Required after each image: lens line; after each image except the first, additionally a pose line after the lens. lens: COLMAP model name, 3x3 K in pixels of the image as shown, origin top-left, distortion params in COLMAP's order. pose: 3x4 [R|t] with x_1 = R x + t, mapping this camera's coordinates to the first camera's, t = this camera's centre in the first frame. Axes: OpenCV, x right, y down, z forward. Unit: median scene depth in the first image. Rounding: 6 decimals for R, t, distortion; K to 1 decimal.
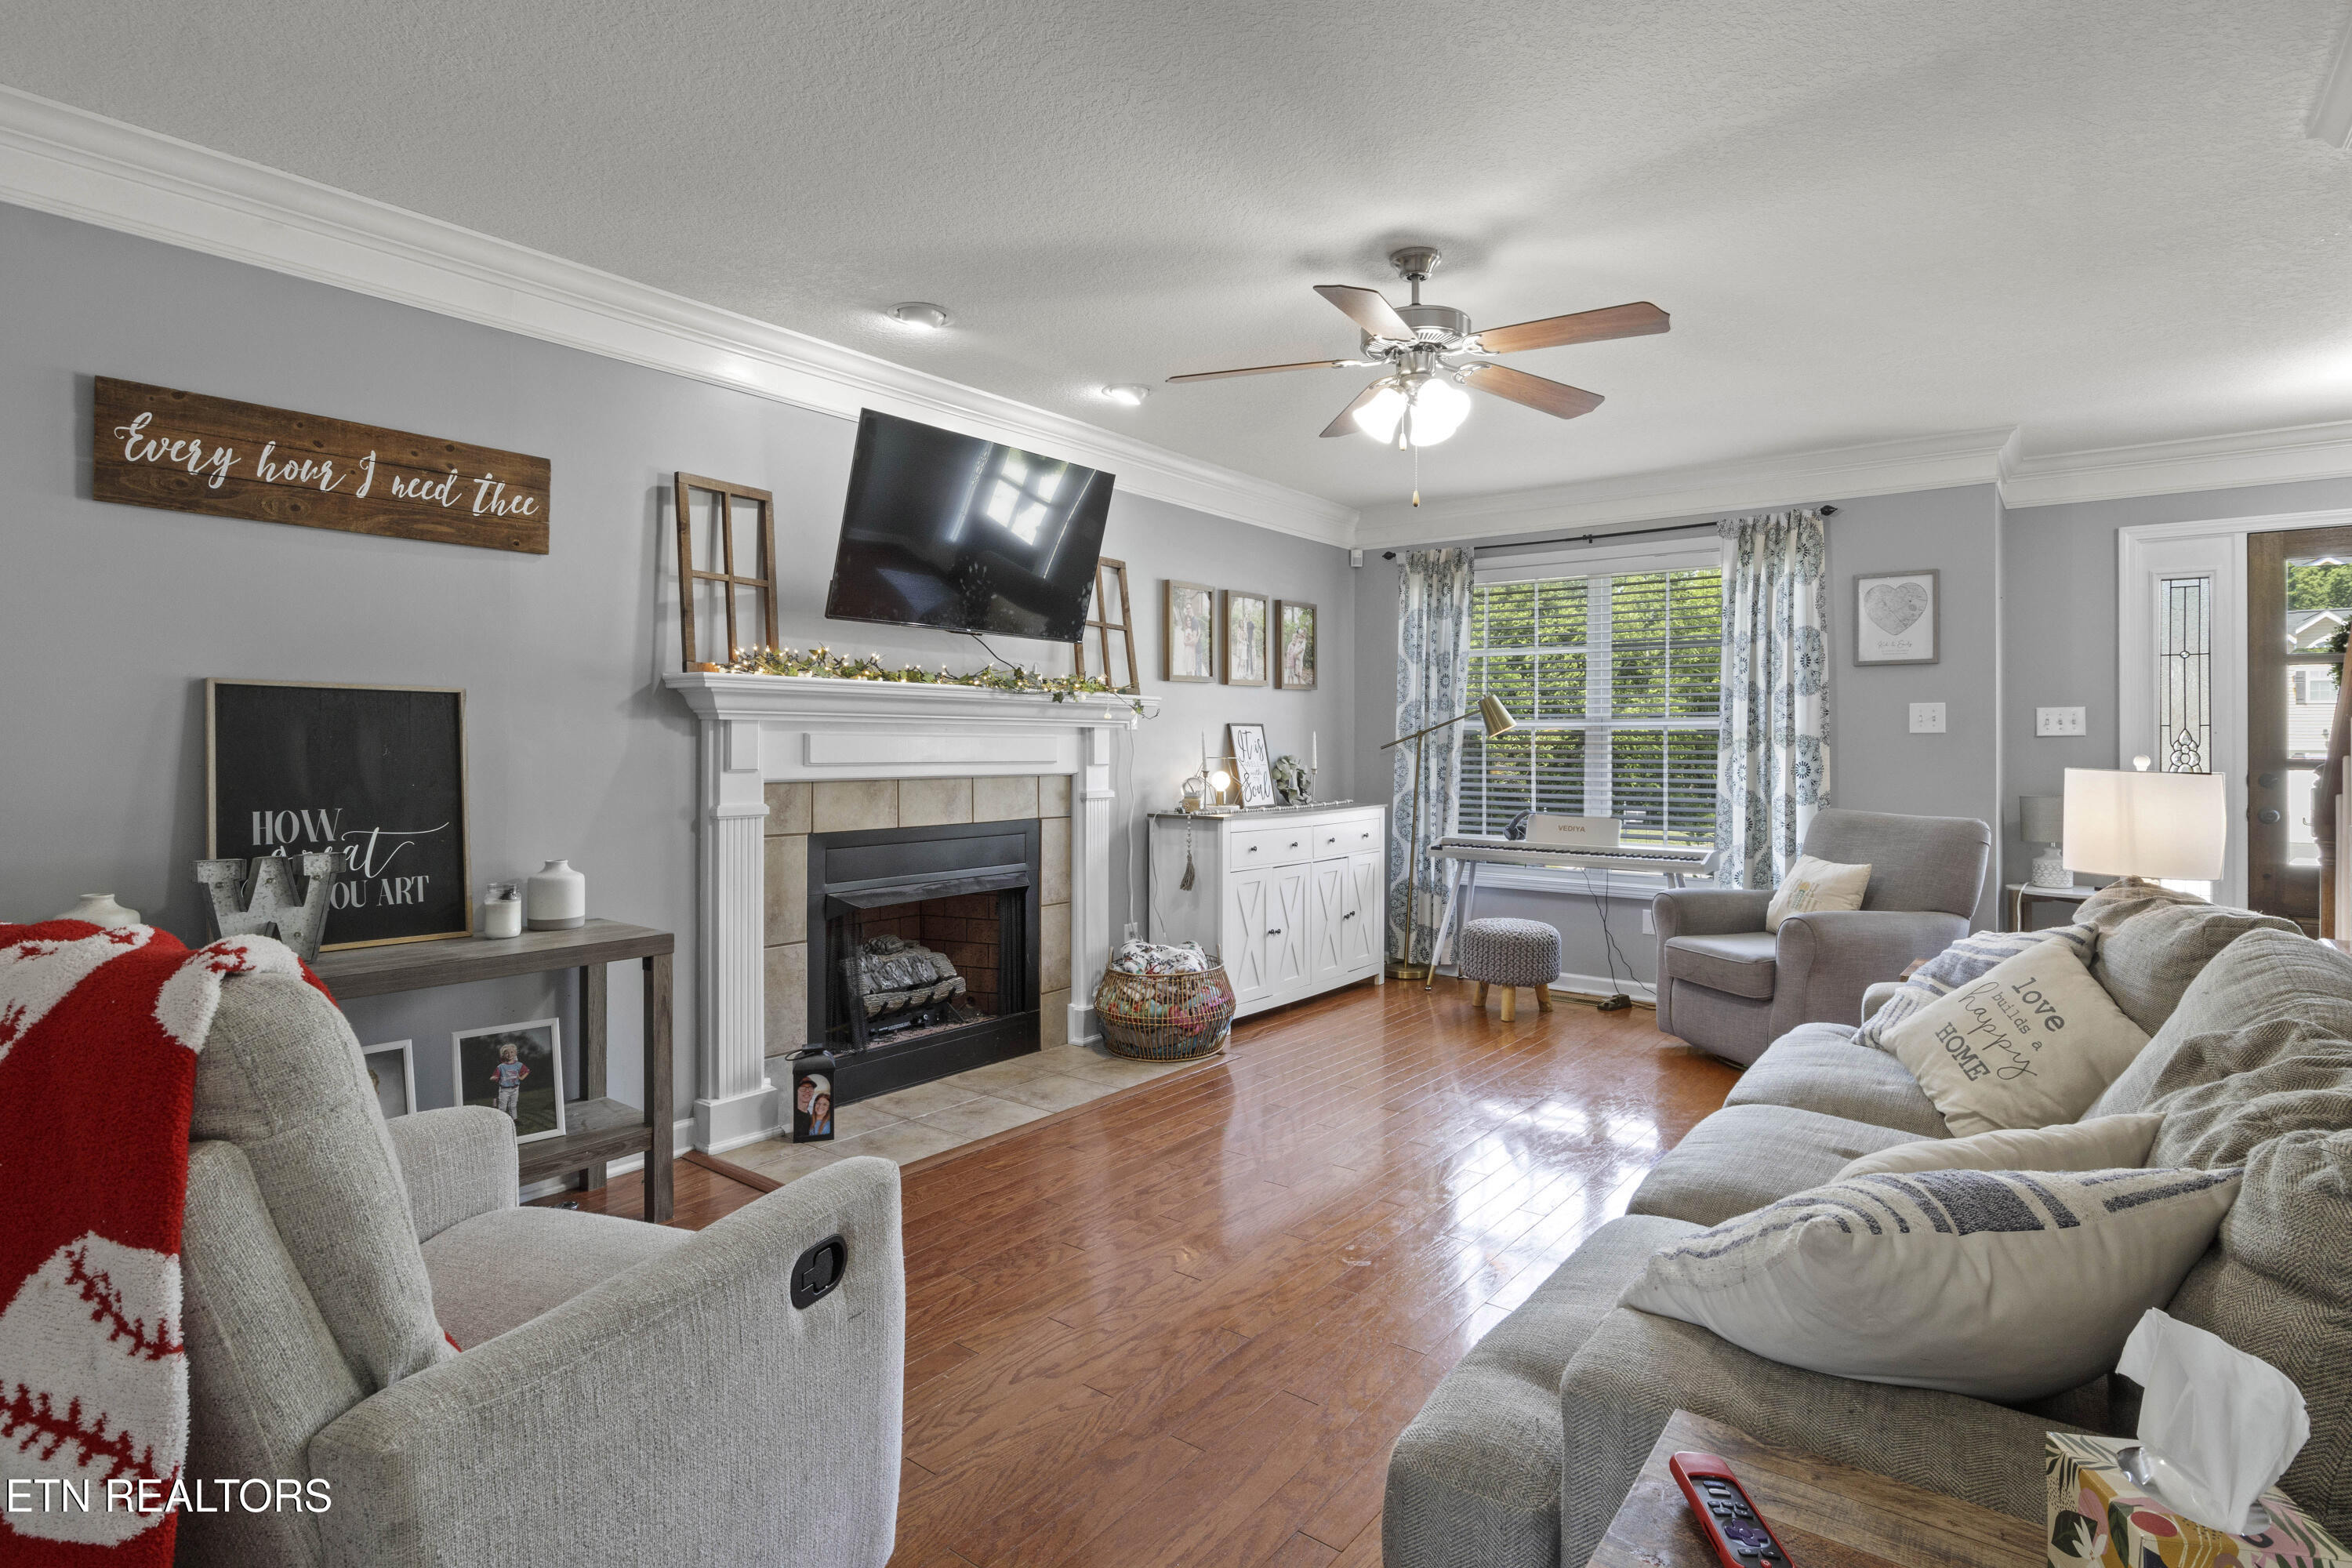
lens RADIAL K [[1187.1, 0, 1195.1], [0, 1187.1, 743.2], [0, 0, 1]] dist [-0.006929, 0.001049]
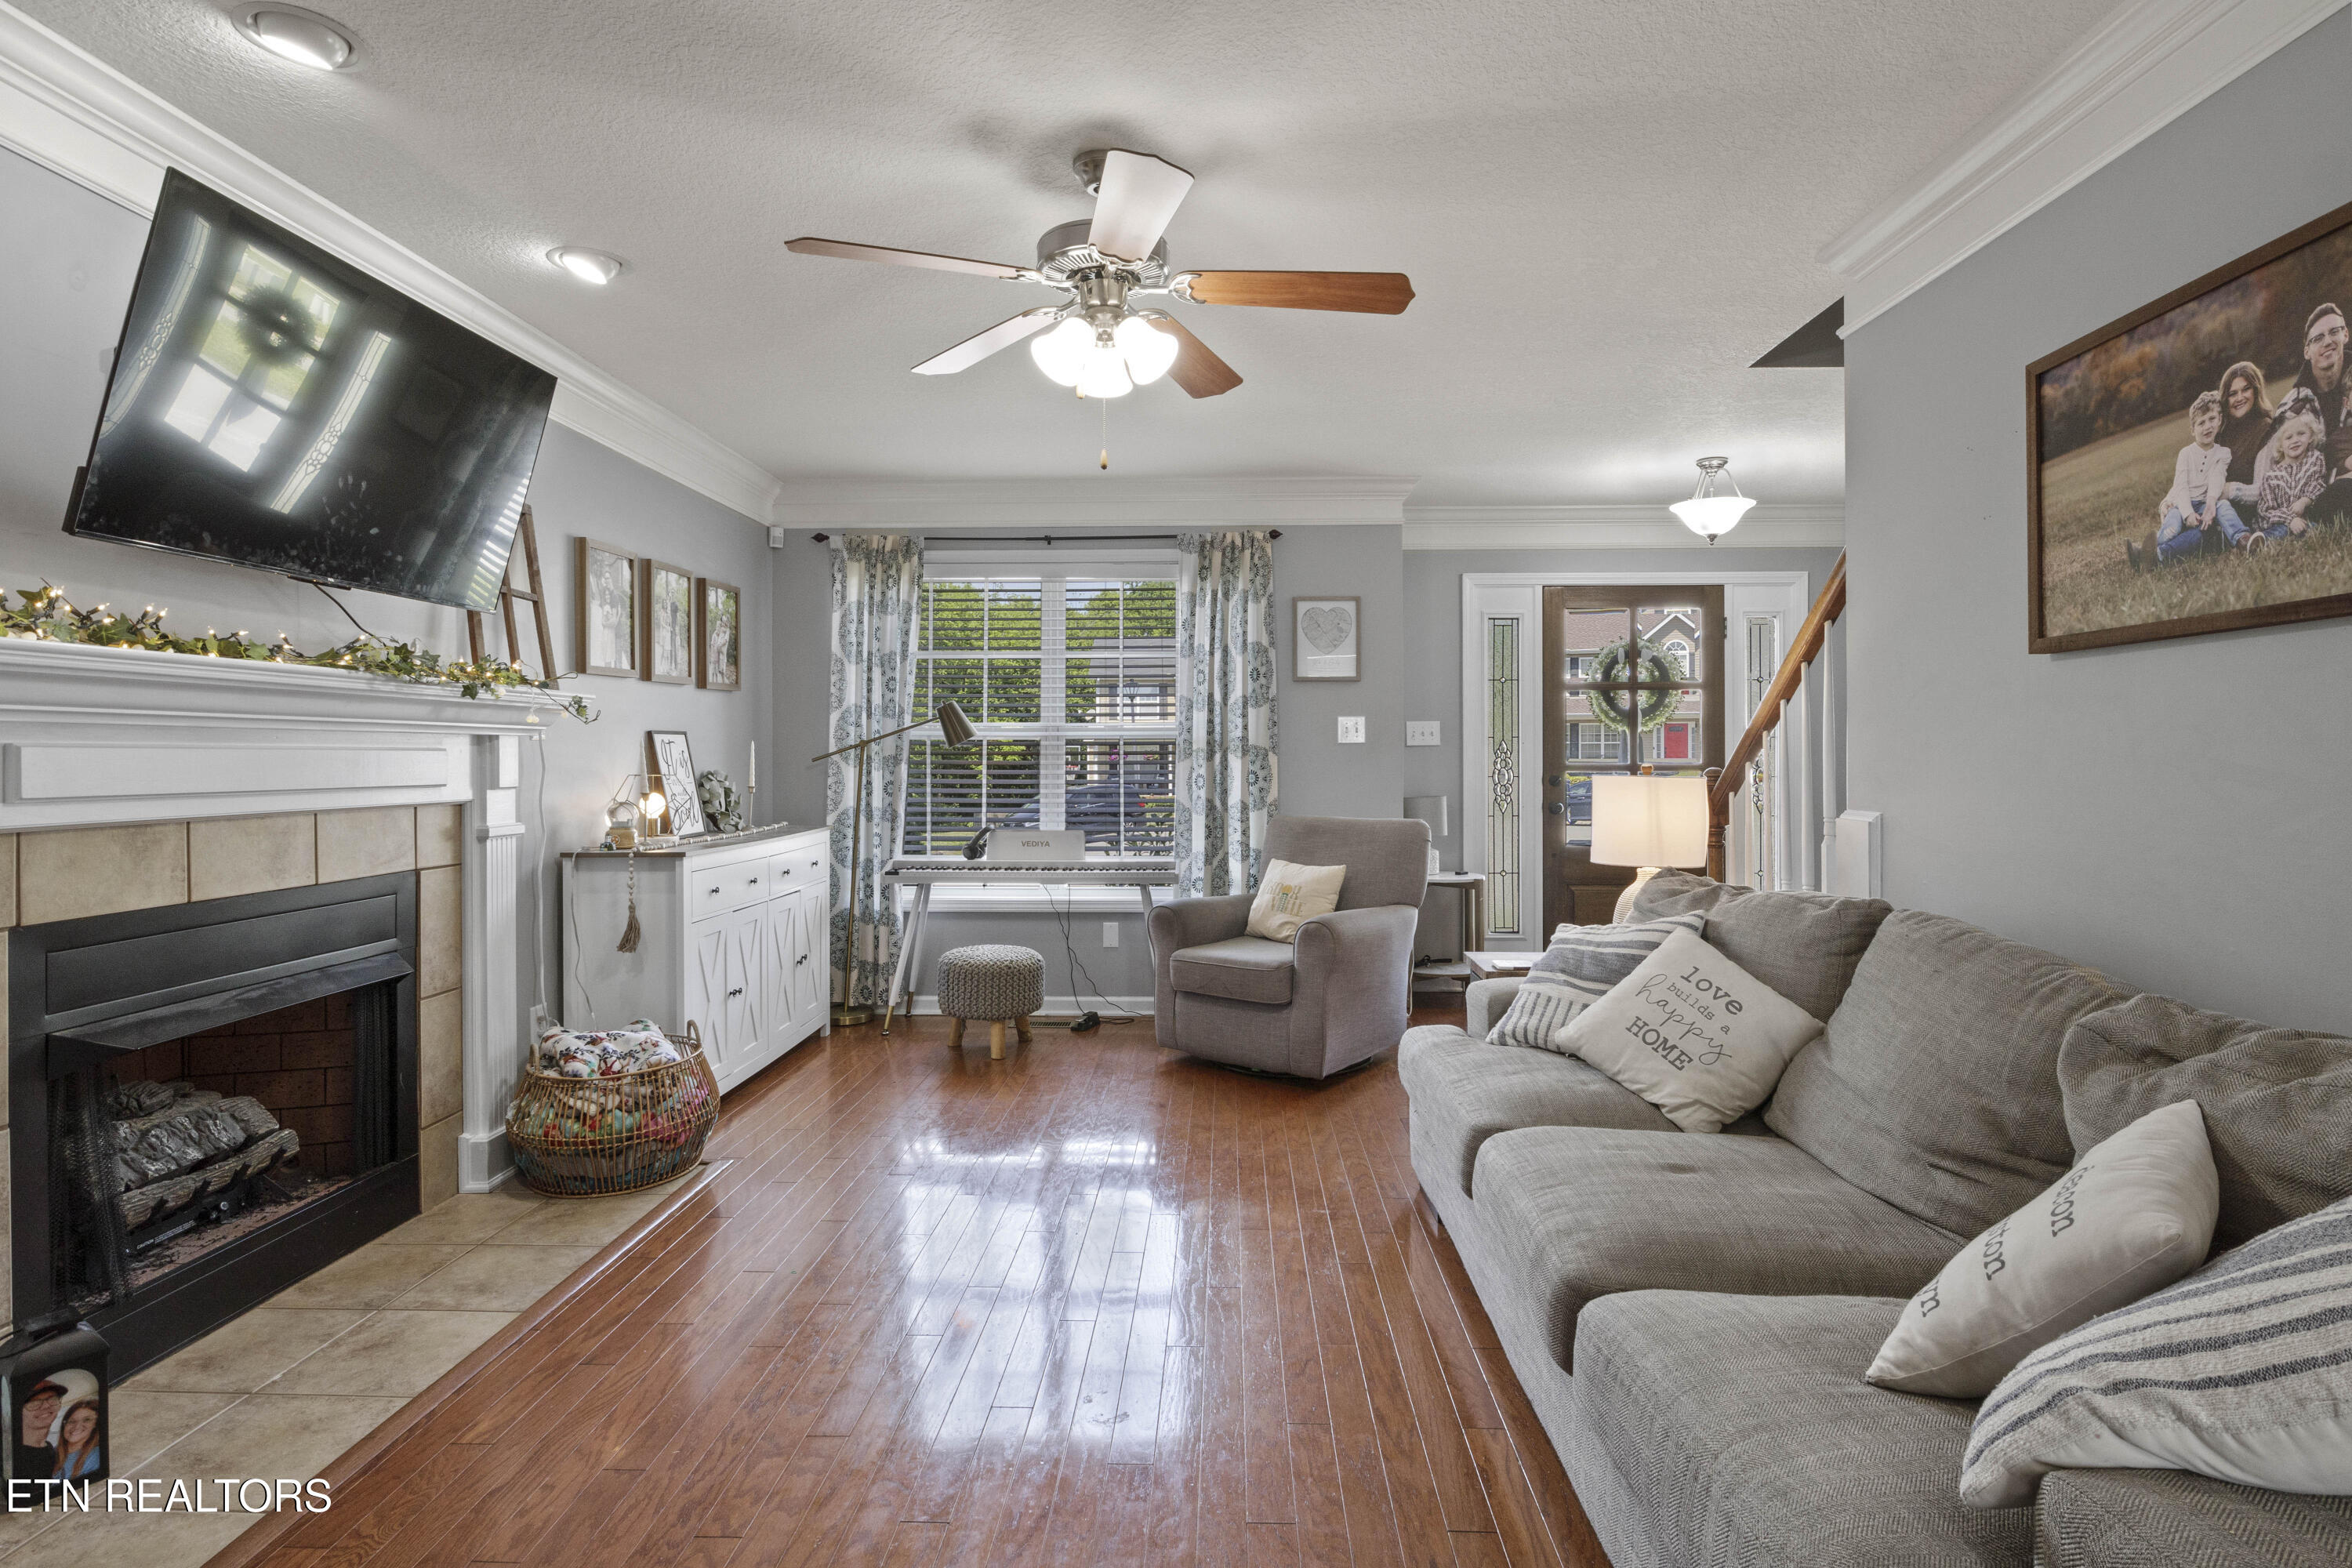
lens RADIAL K [[1179.0, 0, 1185.7], [0, 1179.0, 756.3], [0, 0, 1]] dist [-0.000670, -0.001066]
pose [[0.813945, -0.006179, 0.580909, -0.162084], [0.004407, 0.999980, 0.004462, -0.002169], [-0.580926, -0.001072, 0.813956, 0.199244]]
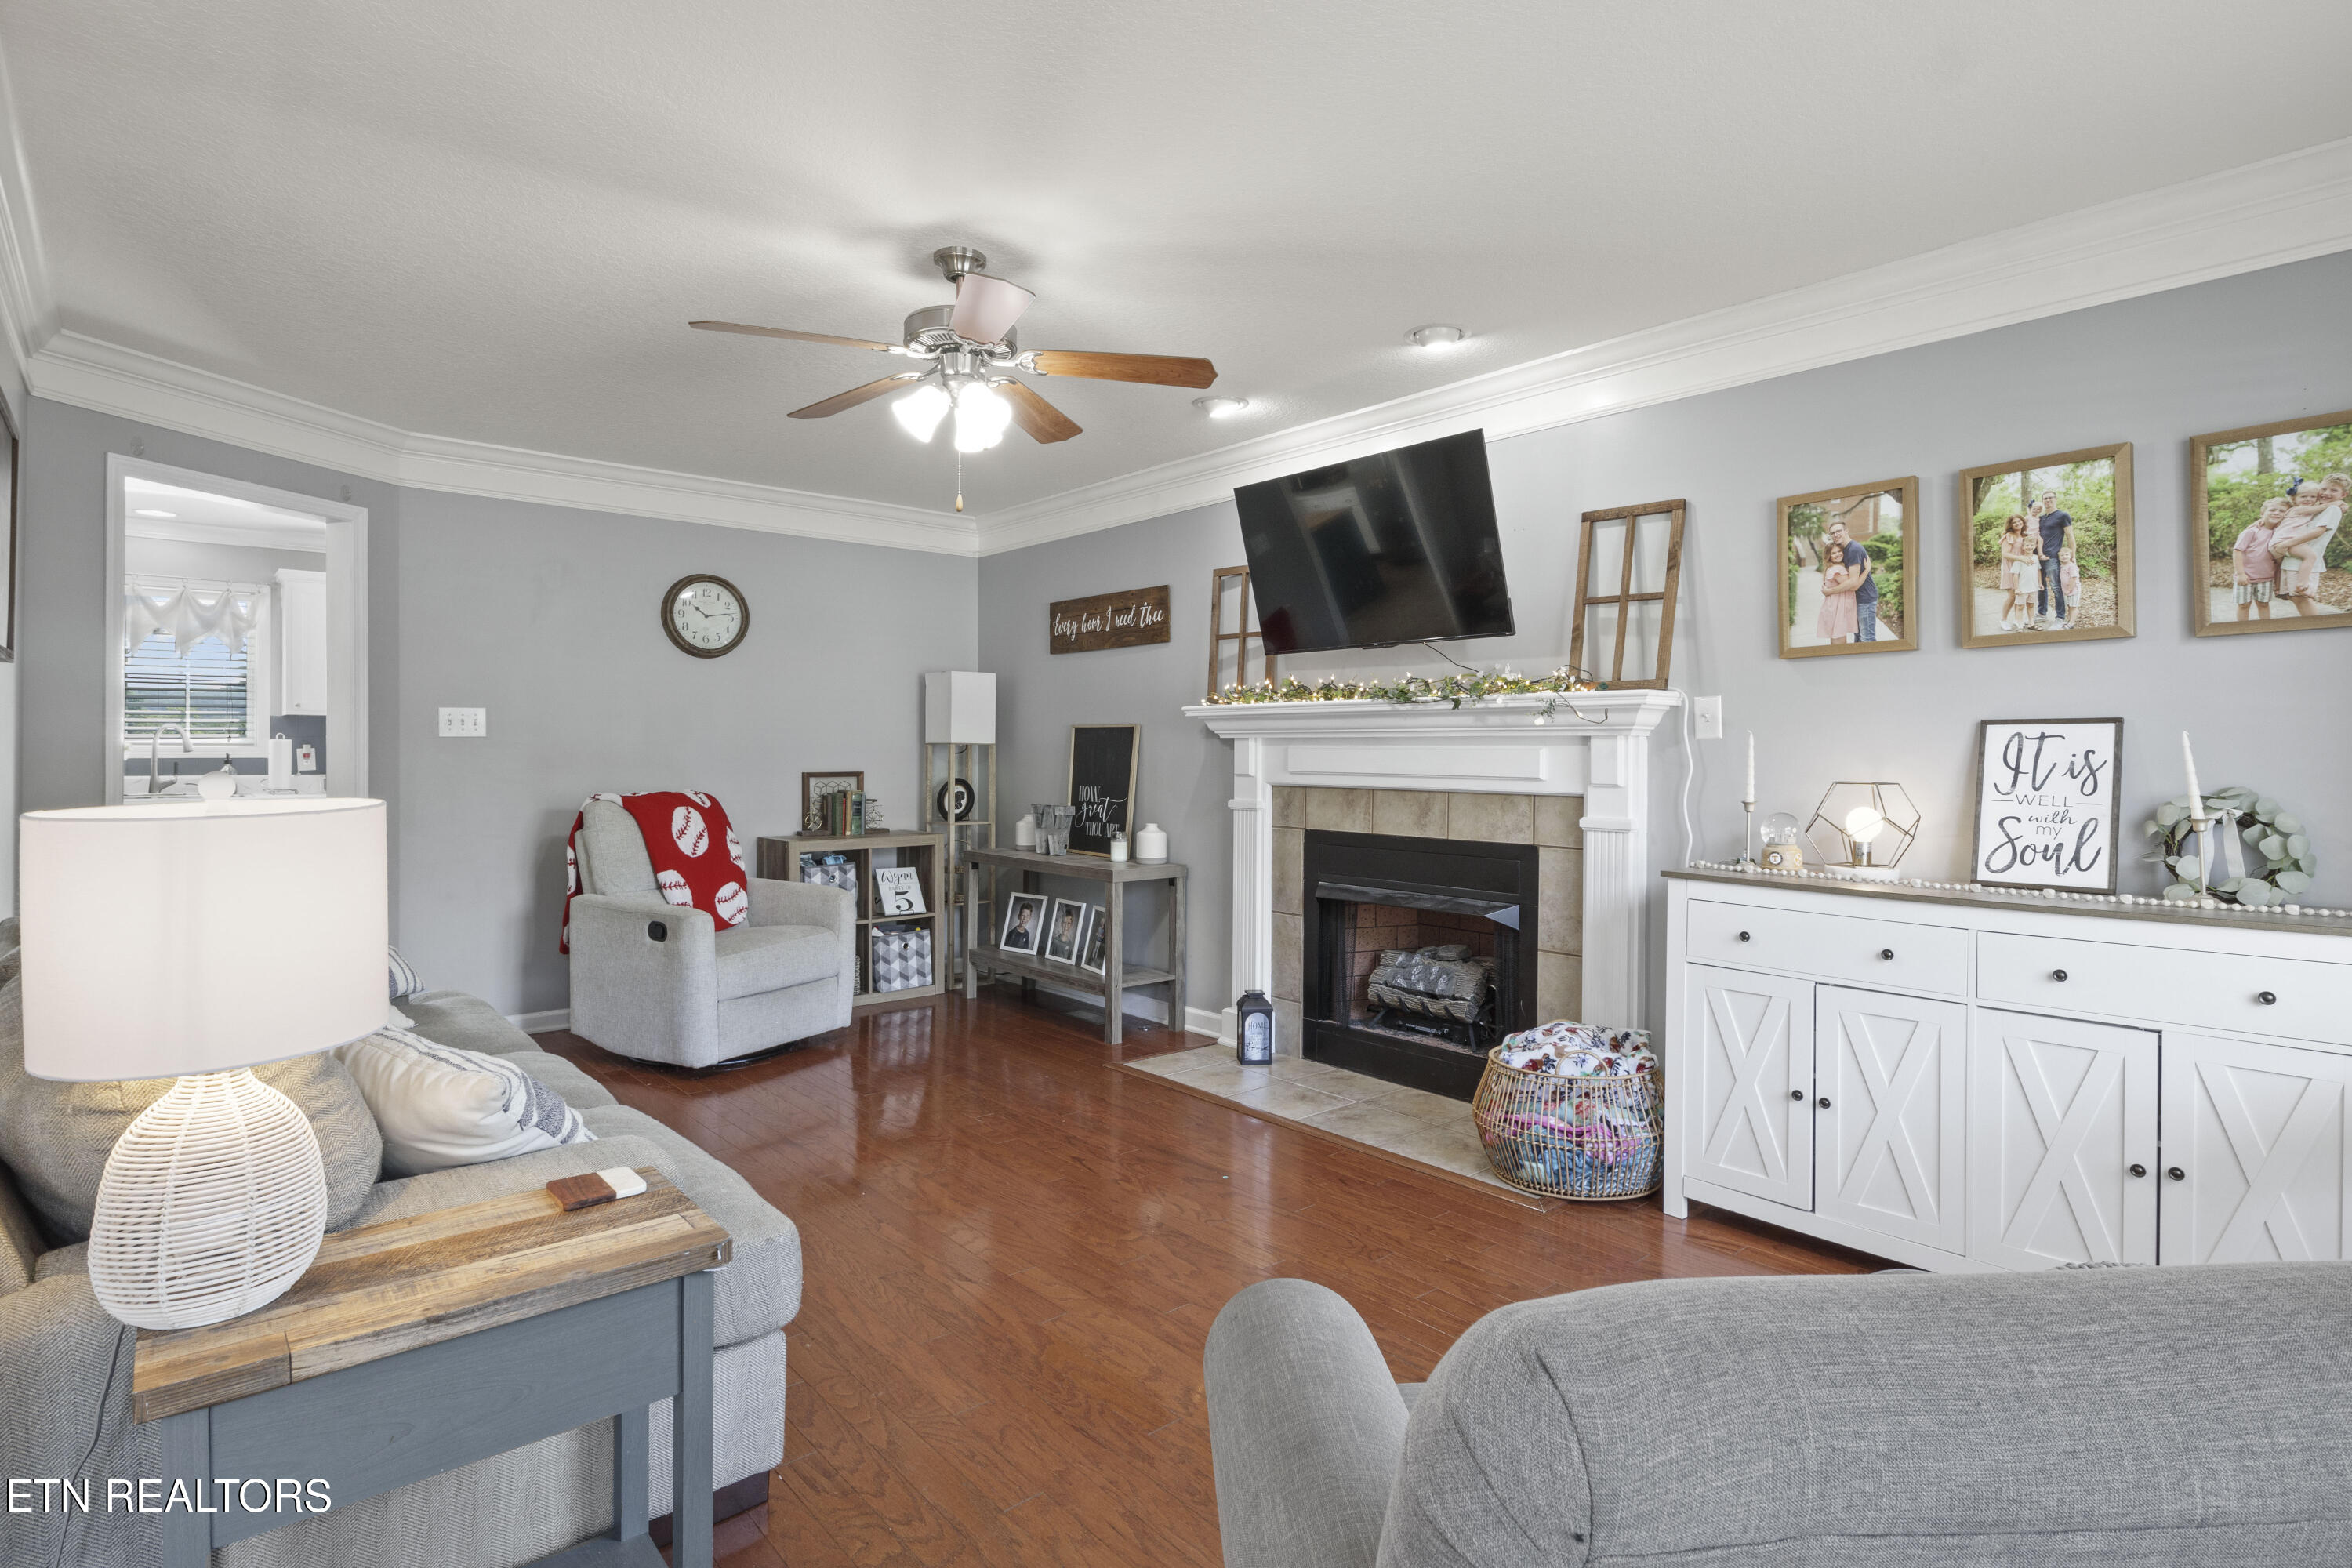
lens RADIAL K [[1179.0, 0, 1185.7], [0, 1179.0, 756.3], [0, 0, 1]] dist [-0.000670, -0.001066]
pose [[-0.186050, -0.002689, -0.982537, 0.729402], [-0.006200, 0.999980, -0.001563, 0.002930], [0.982521, 0.005801, -0.186063, 0.899190]]
